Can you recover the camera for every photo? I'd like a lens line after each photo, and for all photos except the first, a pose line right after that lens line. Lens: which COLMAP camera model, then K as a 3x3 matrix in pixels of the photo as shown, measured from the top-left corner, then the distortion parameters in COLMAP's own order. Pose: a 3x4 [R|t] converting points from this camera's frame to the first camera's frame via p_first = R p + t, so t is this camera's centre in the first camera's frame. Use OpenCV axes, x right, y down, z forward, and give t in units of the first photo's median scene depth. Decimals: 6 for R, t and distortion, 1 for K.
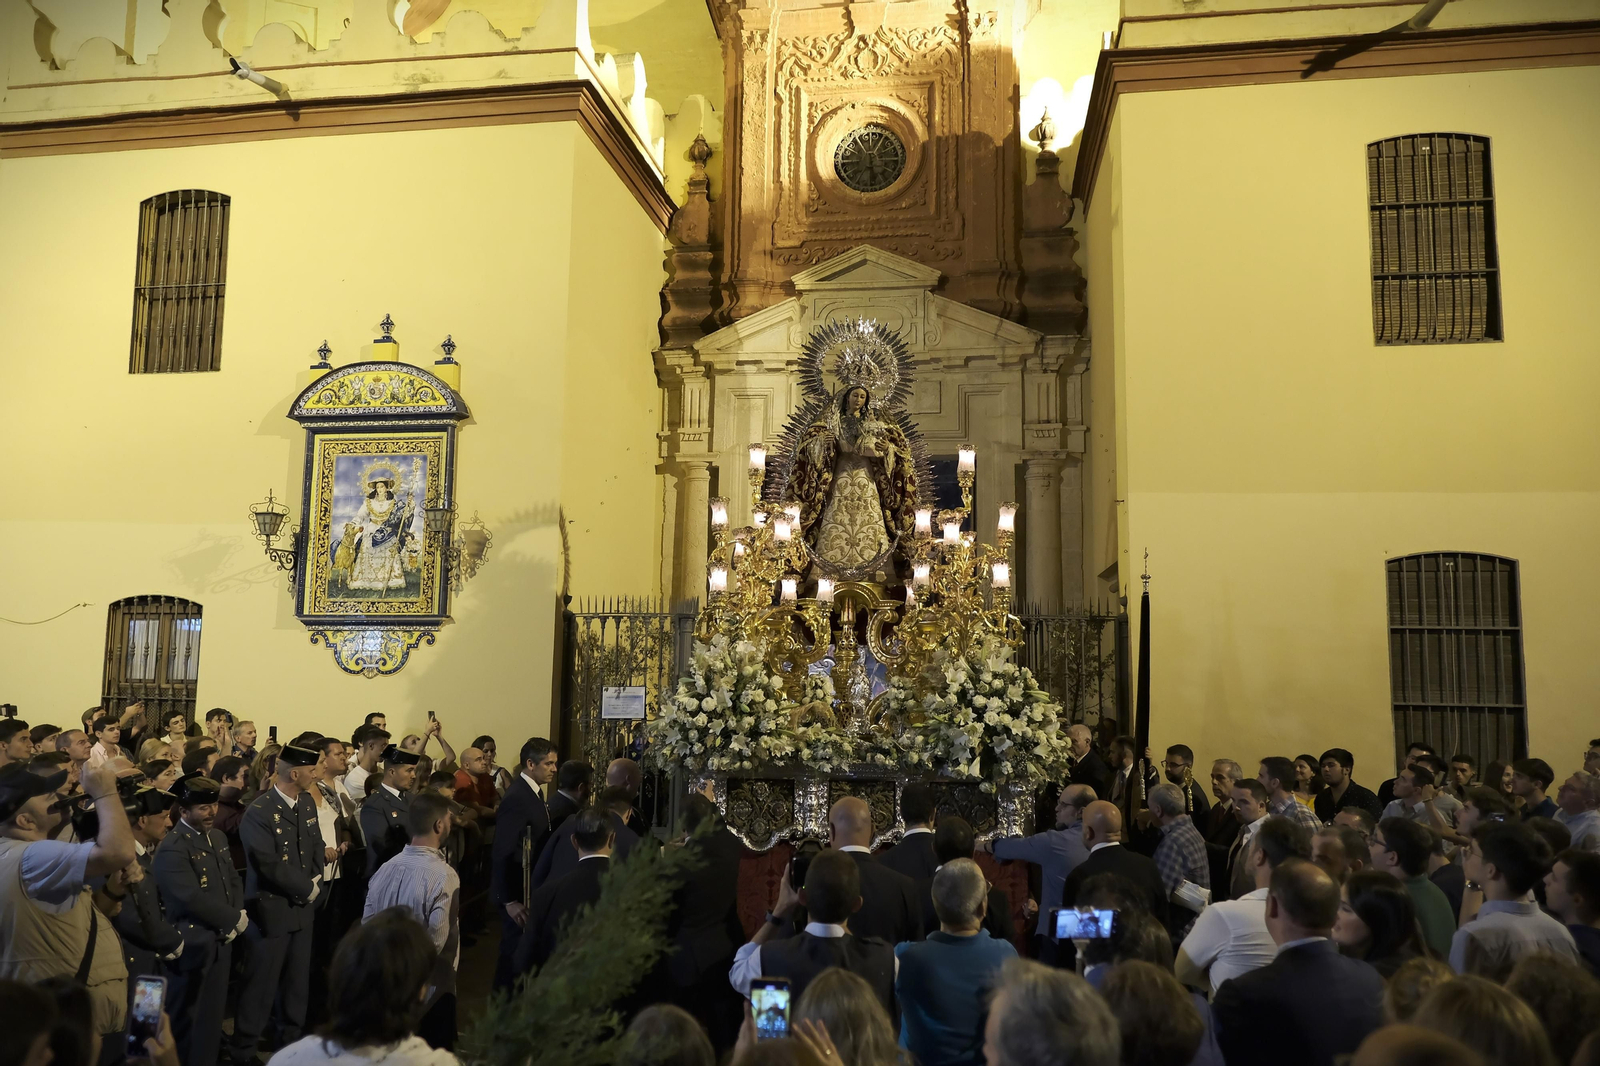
lens RADIAL K [[1108.1, 0, 800.0], [0, 1108.1, 533.0], [0, 0, 1]] dist [0.029602, -0.000378]
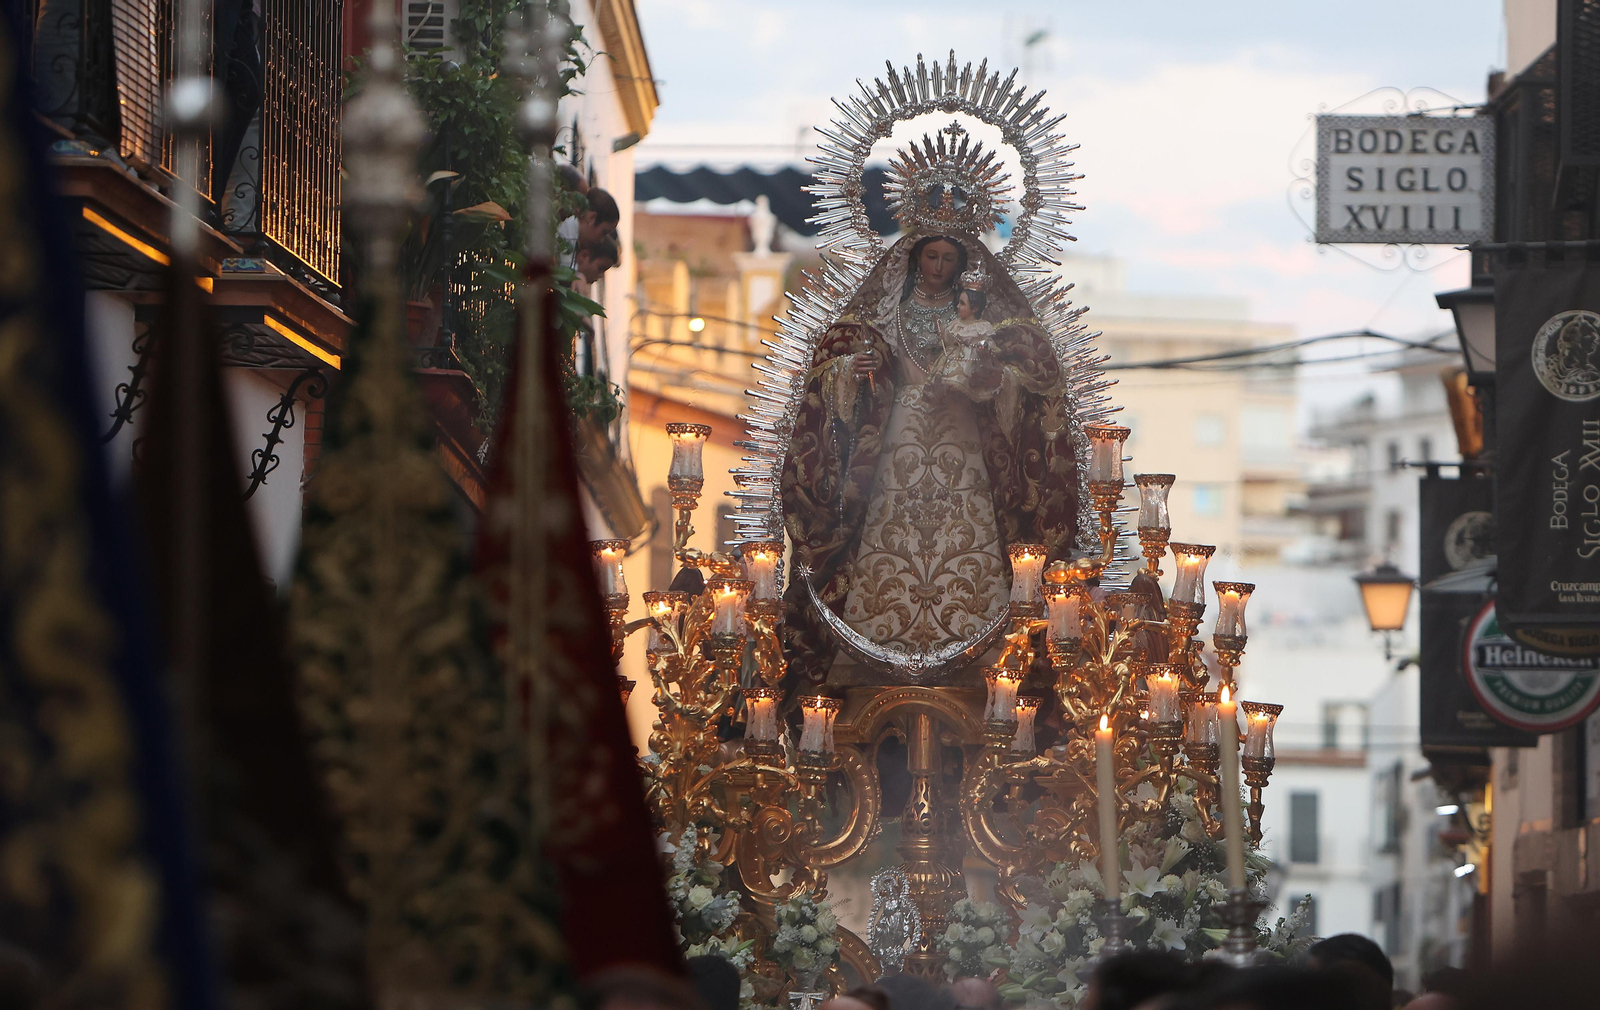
lens RADIAL K [[8325.6, 0, 800.0], [0, 8325.6, 505.0], [0, 0, 1]] dist [2.067505, 1.647527]
pose [[0.991921, -0.014232, -0.126053, 0.503945], [0.026228, 0.995224, 0.094024, -0.412907], [0.124113, -0.096571, 0.987558, -2.777379]]
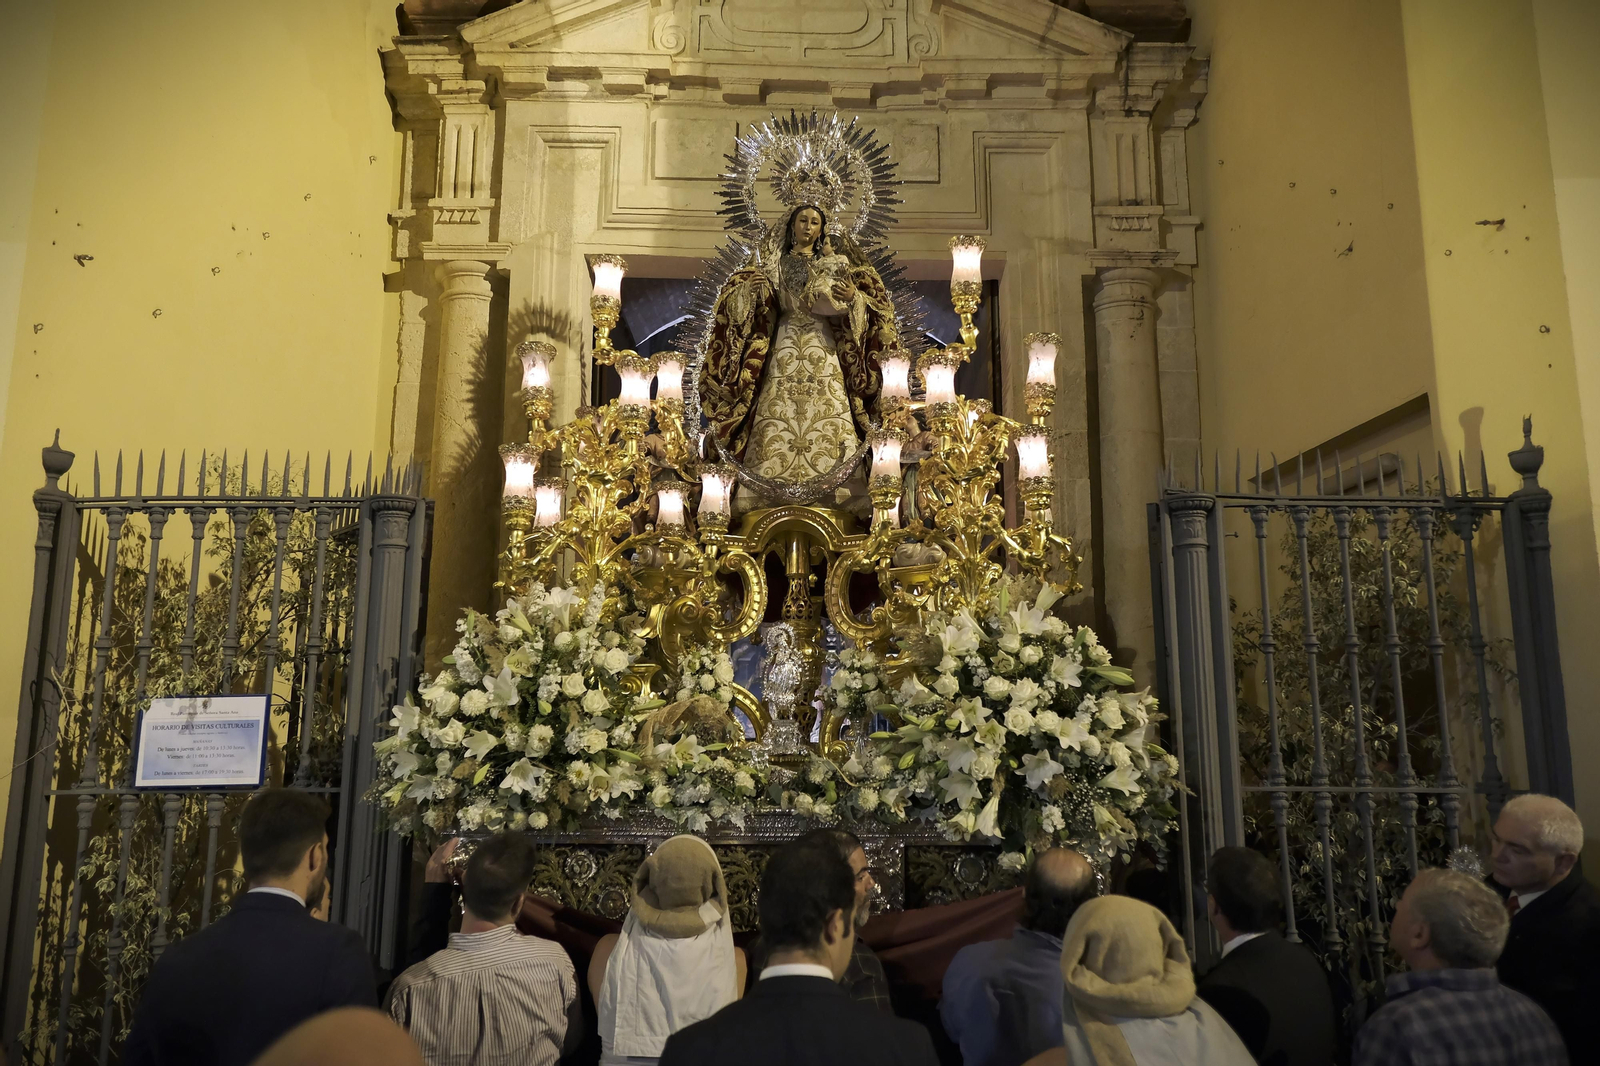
lens RADIAL K [[1085.8, 0, 810.5], [0, 1085.8, 513.3], [0, 0, 1]] dist [0.006859, 0.000901]
pose [[0.998195, -0.027851, -0.053199, 0.101487], [0.025349, 0.998567, -0.047141, 0.089562], [0.054436, 0.045708, 0.997471, 0.471989]]
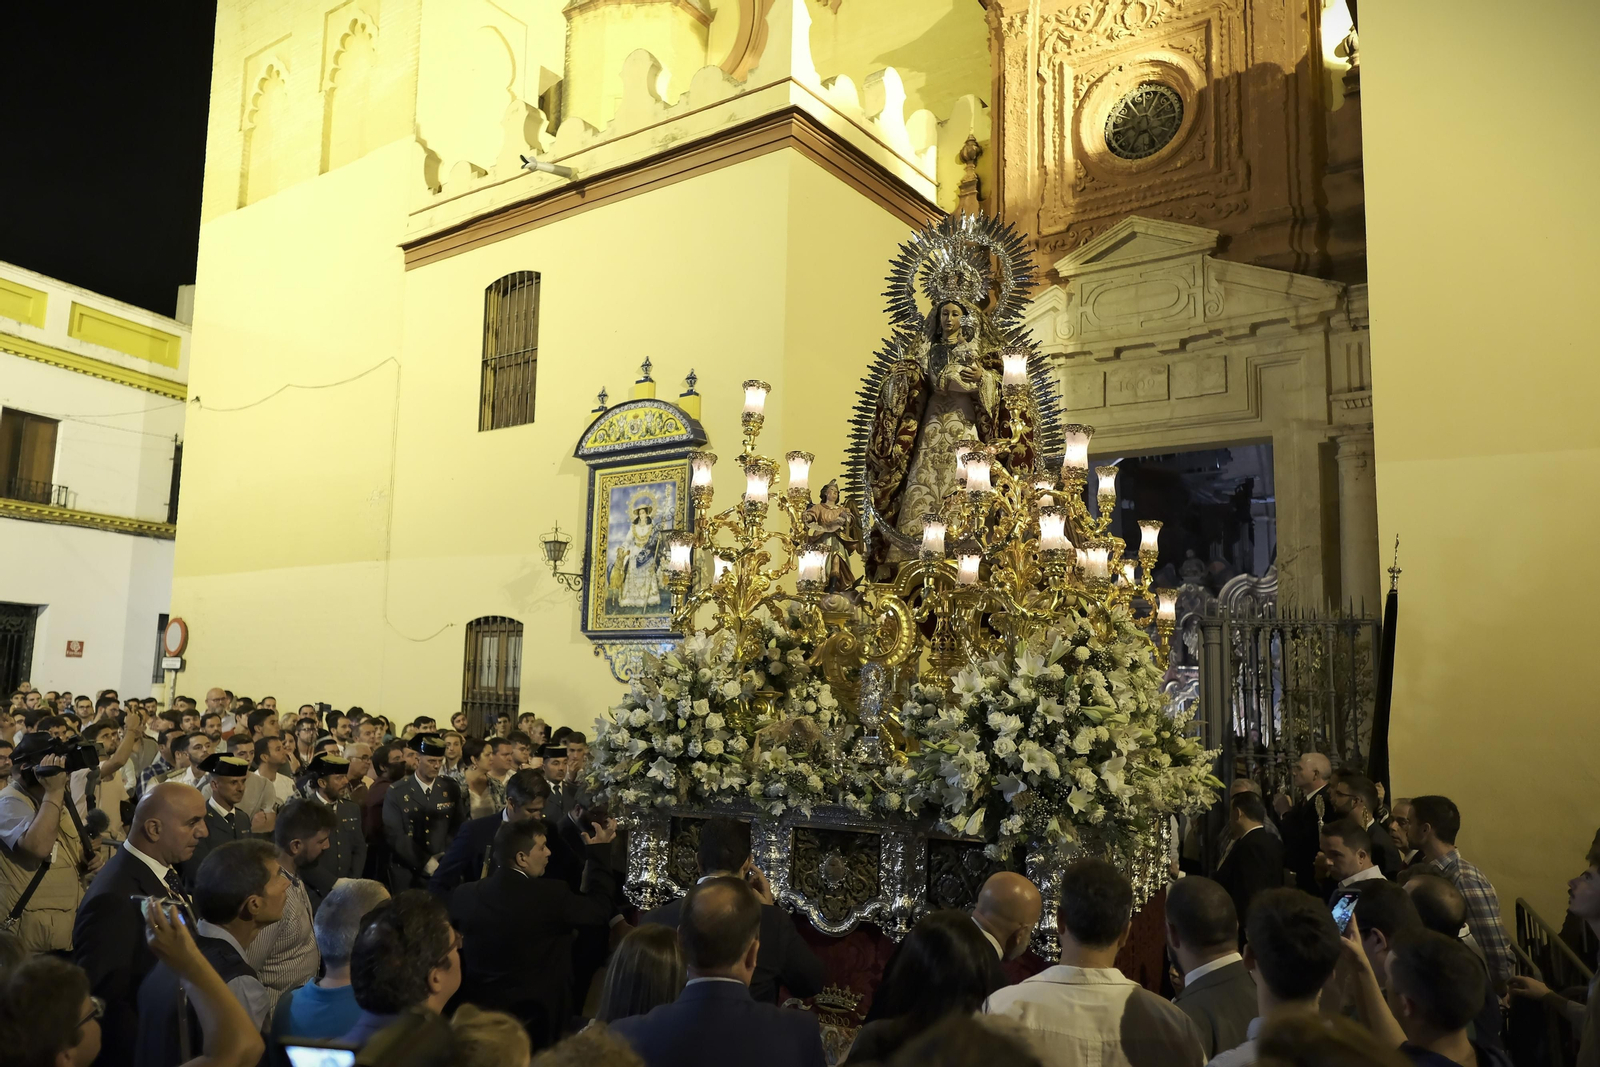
lens RADIAL K [[1108.1, 0, 800.0], [0, 1108.1, 533.5], [0, 0, 1]] dist [0.029602, -0.000378]
pose [[0.902708, -0.052615, -0.427024, 0.336621], [0.043681, 0.998574, -0.030698, 0.053685], [0.428030, 0.009058, 0.903719, 0.340376]]
